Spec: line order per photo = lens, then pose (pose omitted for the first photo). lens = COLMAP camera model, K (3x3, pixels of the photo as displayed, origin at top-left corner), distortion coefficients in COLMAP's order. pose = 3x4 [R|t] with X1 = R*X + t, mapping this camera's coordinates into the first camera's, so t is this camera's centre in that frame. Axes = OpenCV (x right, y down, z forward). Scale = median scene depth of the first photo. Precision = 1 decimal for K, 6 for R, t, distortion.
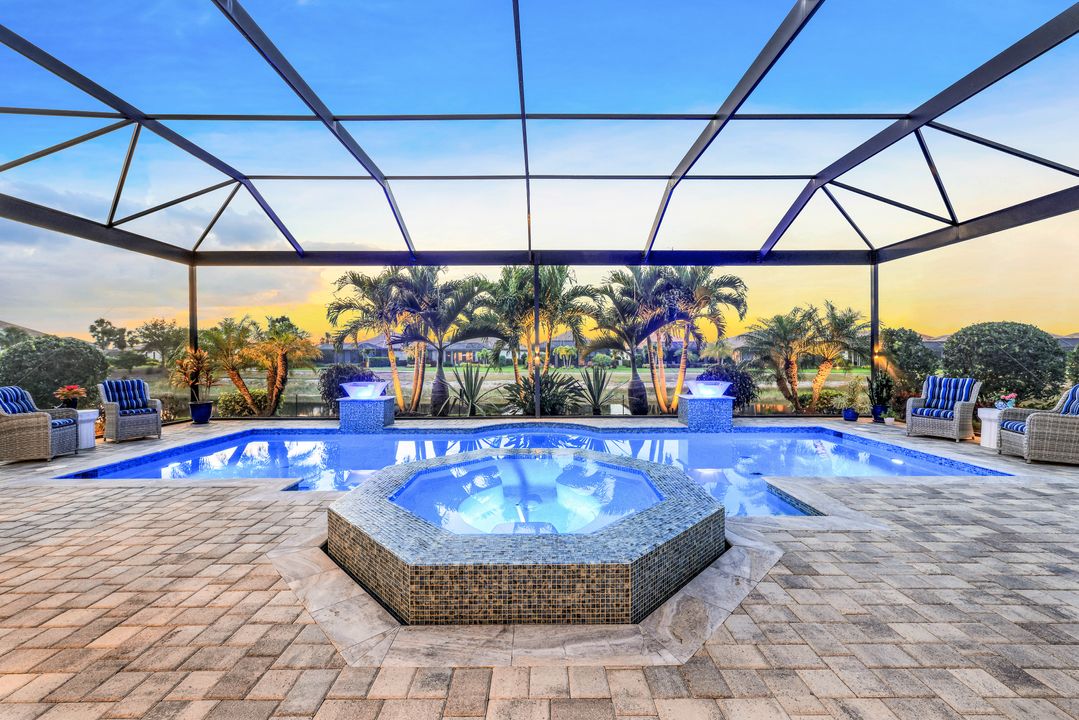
lens RADIAL K [[444.9, 0, 536.4], [0, 444.9, 360.6], [0, 0, 1]] dist [-0.001801, 0.000307]
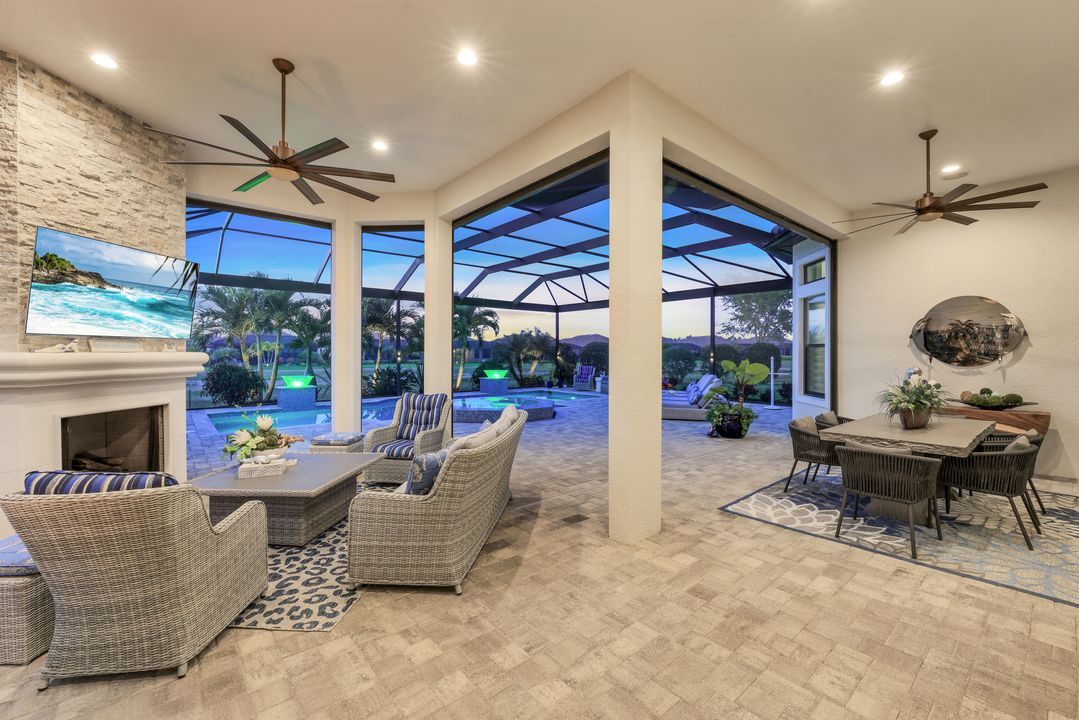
lens RADIAL K [[457.7, 0, 539.5], [0, 457.7, 360.0], [0, 0, 1]] dist [-0.000482, 0.000073]
pose [[0.761942, -0.006244, 0.647615, -0.700078], [0.002319, 0.999973, 0.006914, -0.009191], [-0.647641, -0.003766, 0.761937, -0.587140]]
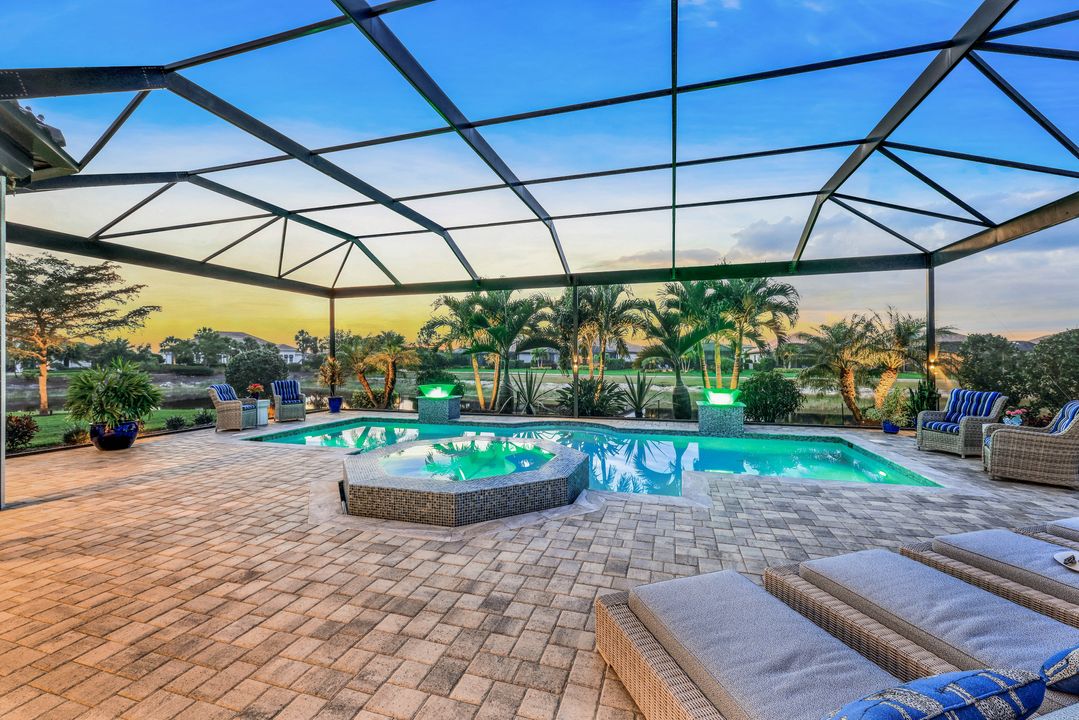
lens RADIAL K [[444.9, 0, 536.4], [0, 444.9, 360.6], [0, 0, 1]] dist [-0.001801, 0.000307]
pose [[0.955700, 0.001266, -0.294341, 0.248633], [-0.002406, 0.999991, -0.003508, -0.016119], [0.294334, 0.004061, 0.955694, -0.141133]]
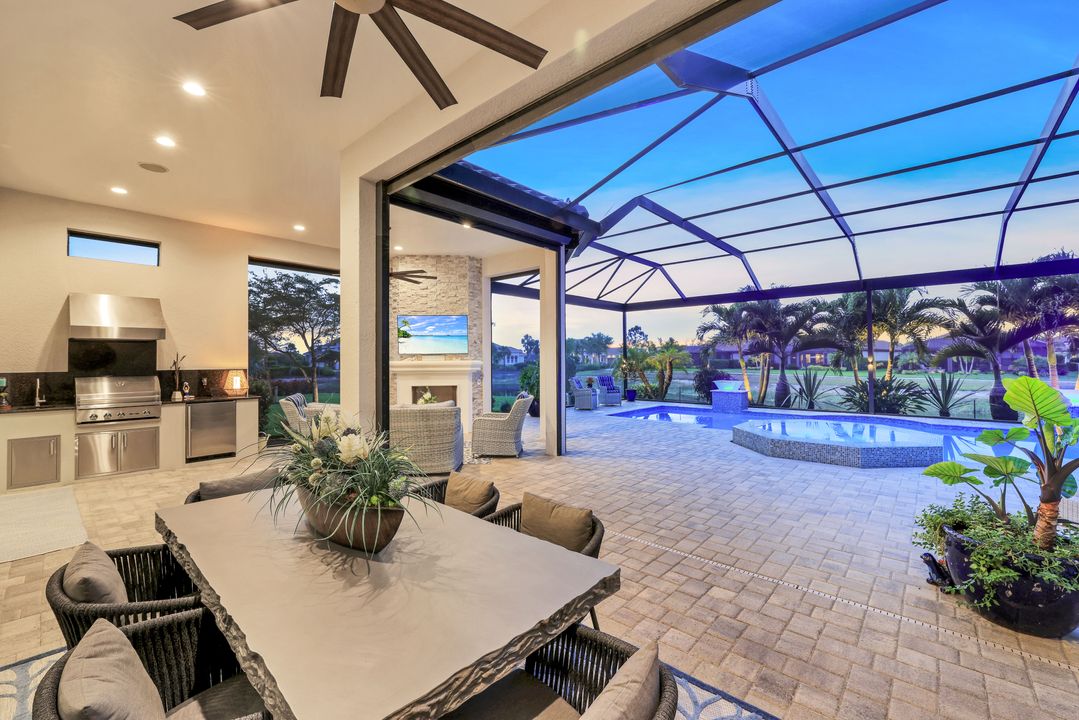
lens RADIAL K [[439.2, 0, 526.7], [0, 439.2, 357.0], [0, 0, 1]] dist [-0.001681, -0.000109]
pose [[0.736266, -0.005273, -0.676671, 0.126416], [-0.002136, 0.999947, -0.010117, -0.014750], [0.676689, 0.008894, 0.736216, -0.561436]]
